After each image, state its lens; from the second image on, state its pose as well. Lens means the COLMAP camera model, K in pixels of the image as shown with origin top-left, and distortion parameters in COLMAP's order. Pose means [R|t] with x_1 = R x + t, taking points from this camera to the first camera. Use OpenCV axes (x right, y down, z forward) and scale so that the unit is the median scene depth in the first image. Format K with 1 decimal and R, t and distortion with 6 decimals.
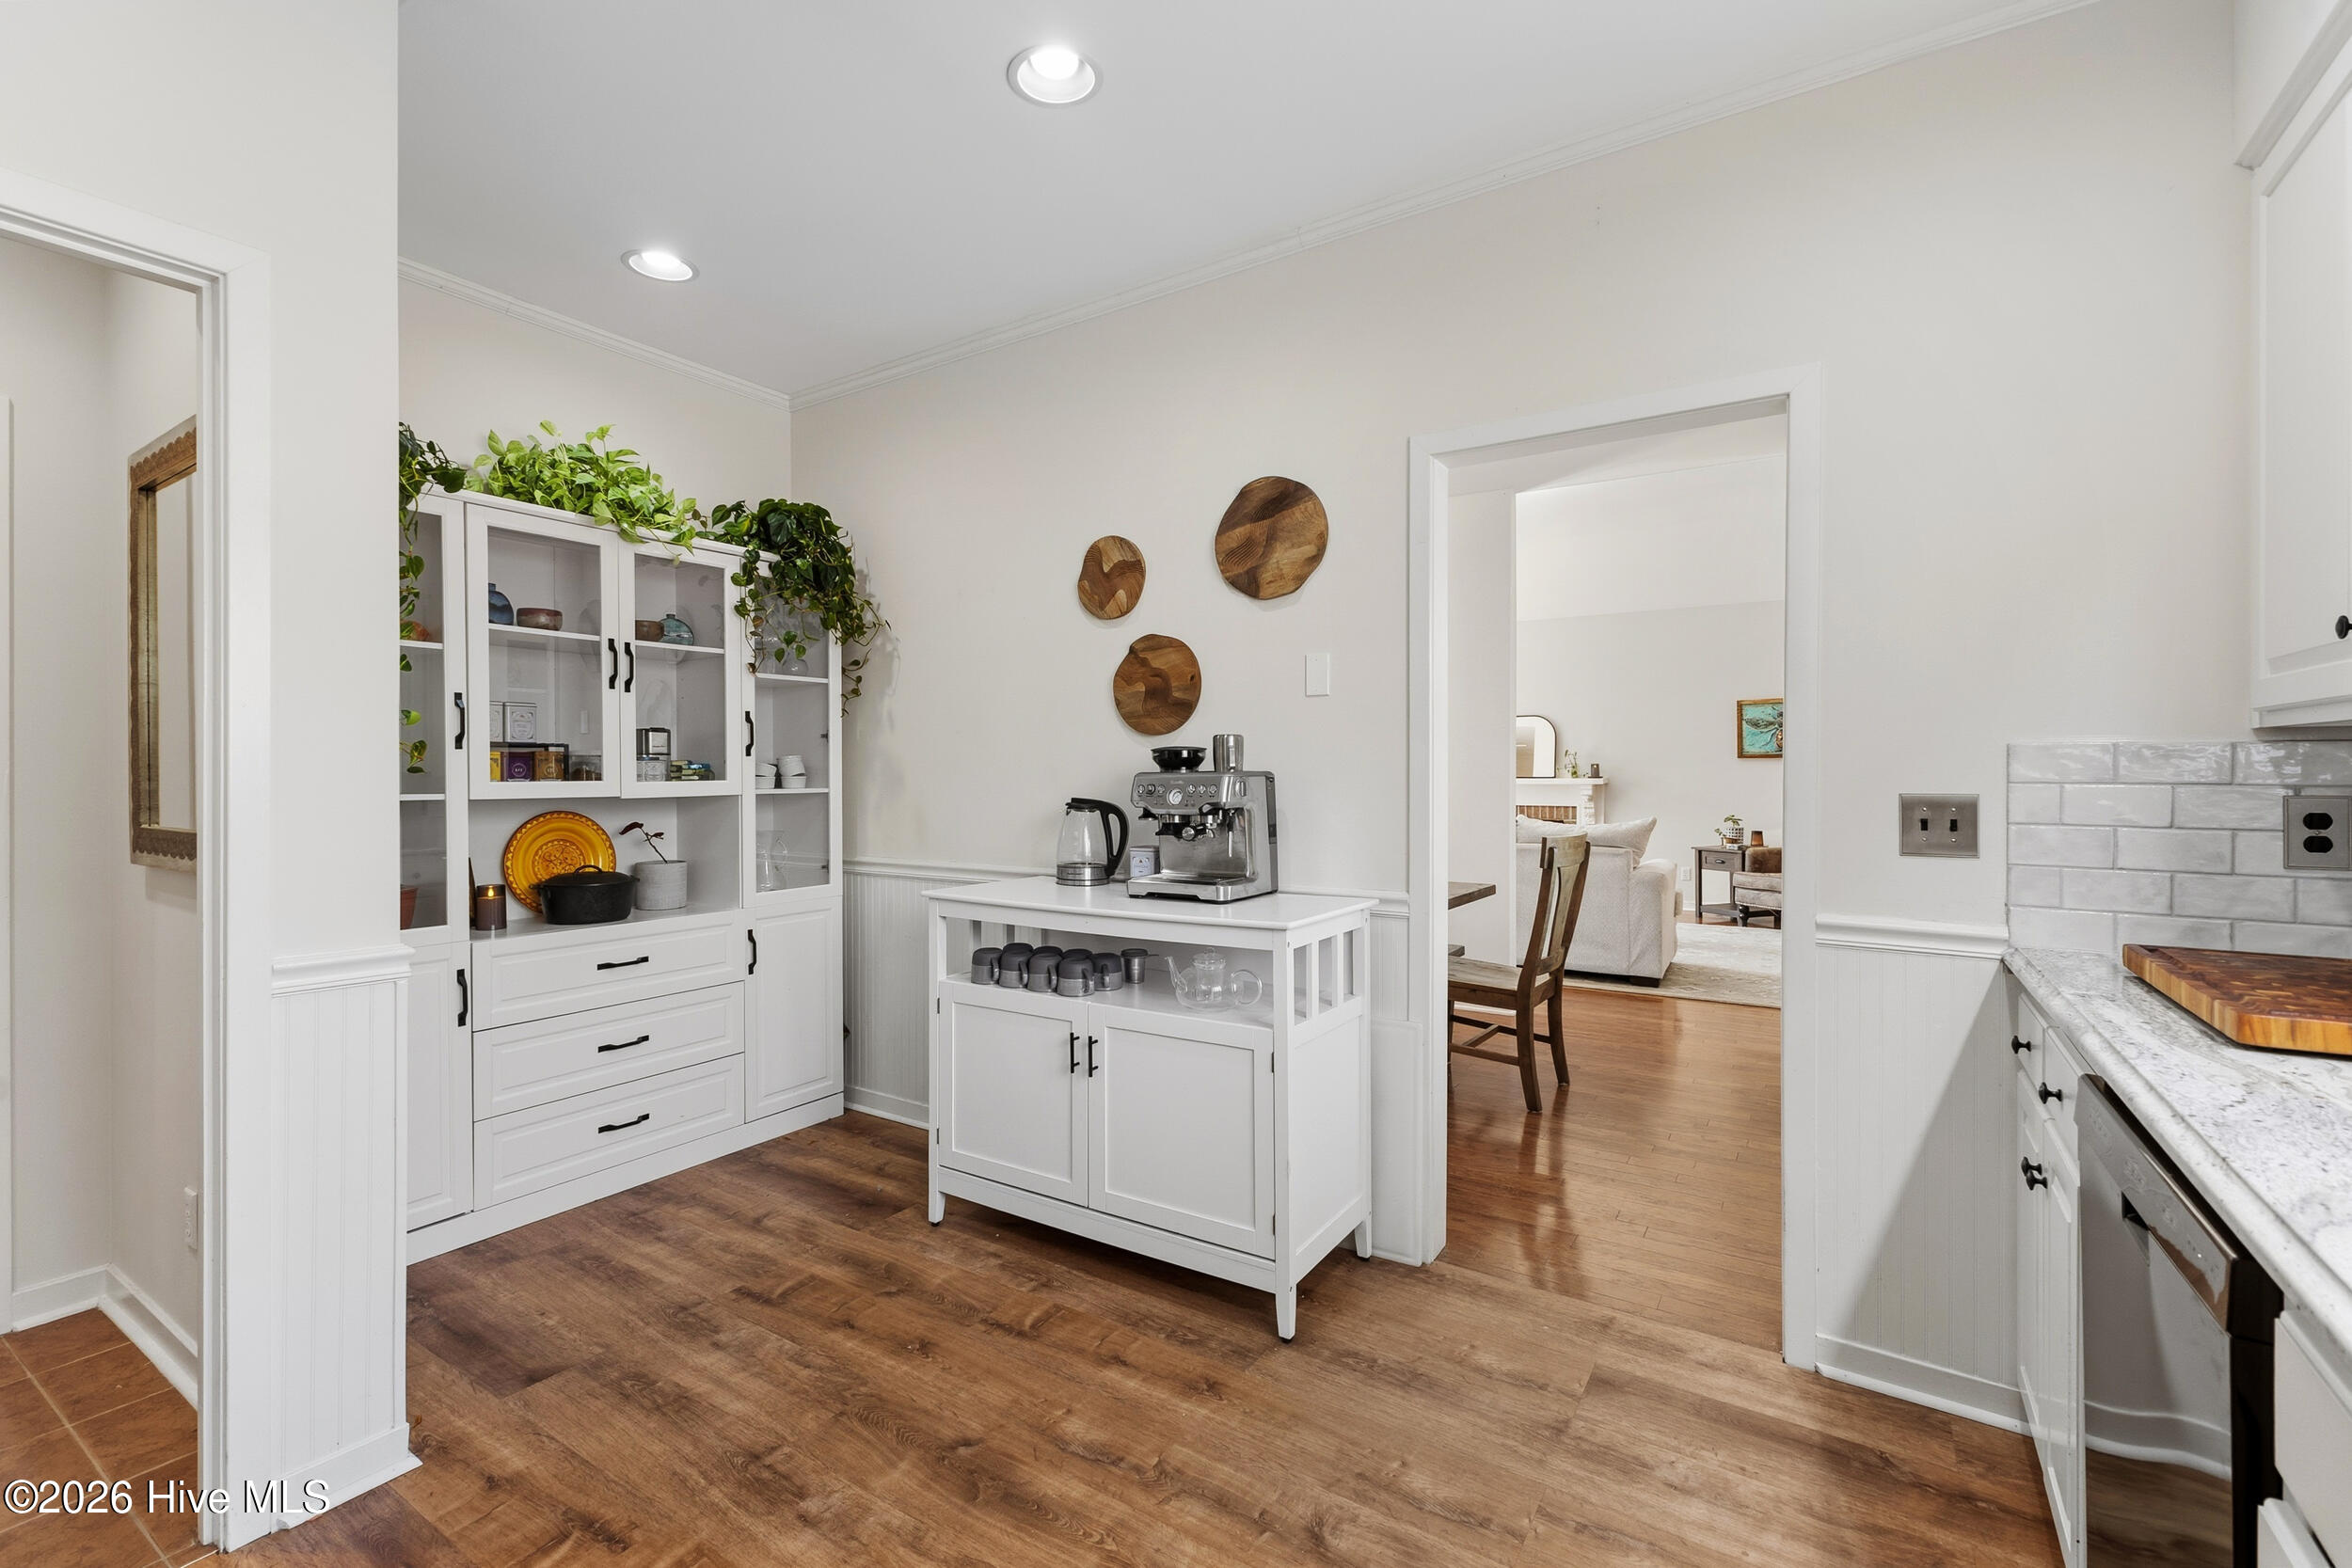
lens RADIAL K [[1021.7, 0, 1183.3], [0, 1021.7, 780.7], [0, 0, 1]] dist [0.013697, -0.001853]
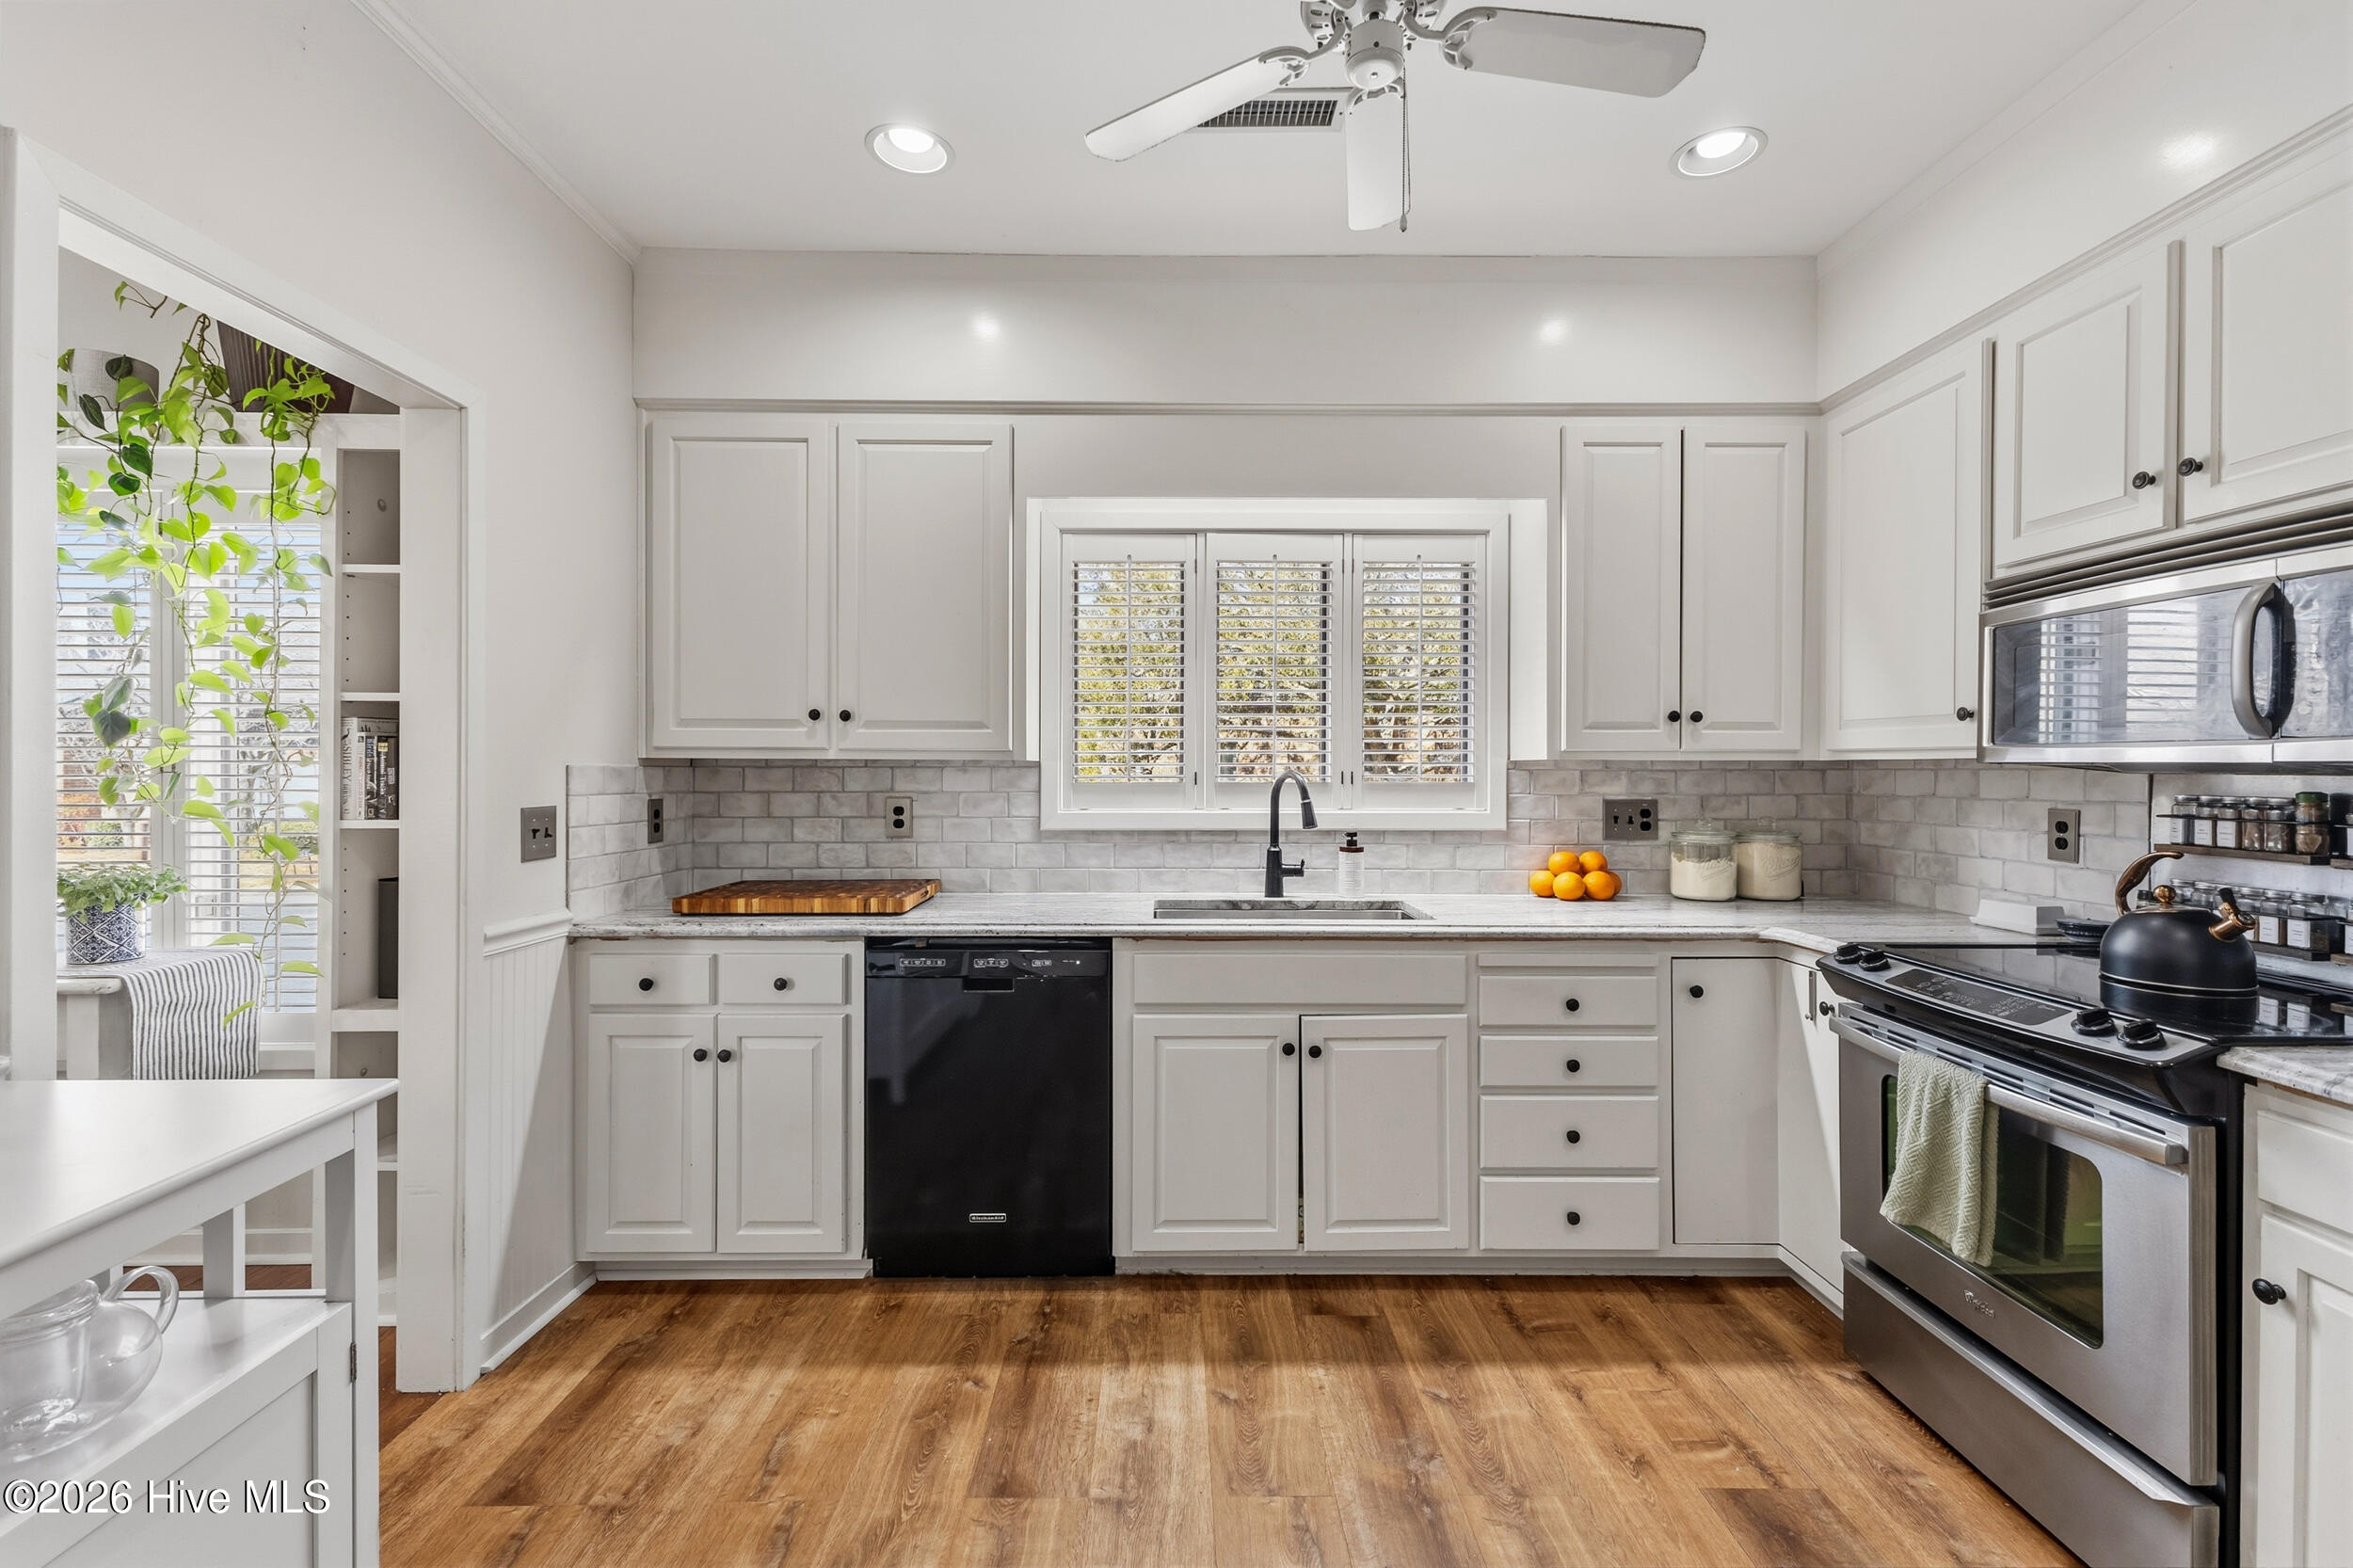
lens RADIAL K [[1022.2, 0, 1178.5], [0, 1022.2, 781.1], [0, 0, 1]] dist [0.013697, -0.001853]
pose [[-0.564573, -0.010425, 0.825317, -0.674514], [0.001589, 0.999905, 0.013718, -0.032920], [-0.825382, 0.009056, -0.564502, 1.093829]]
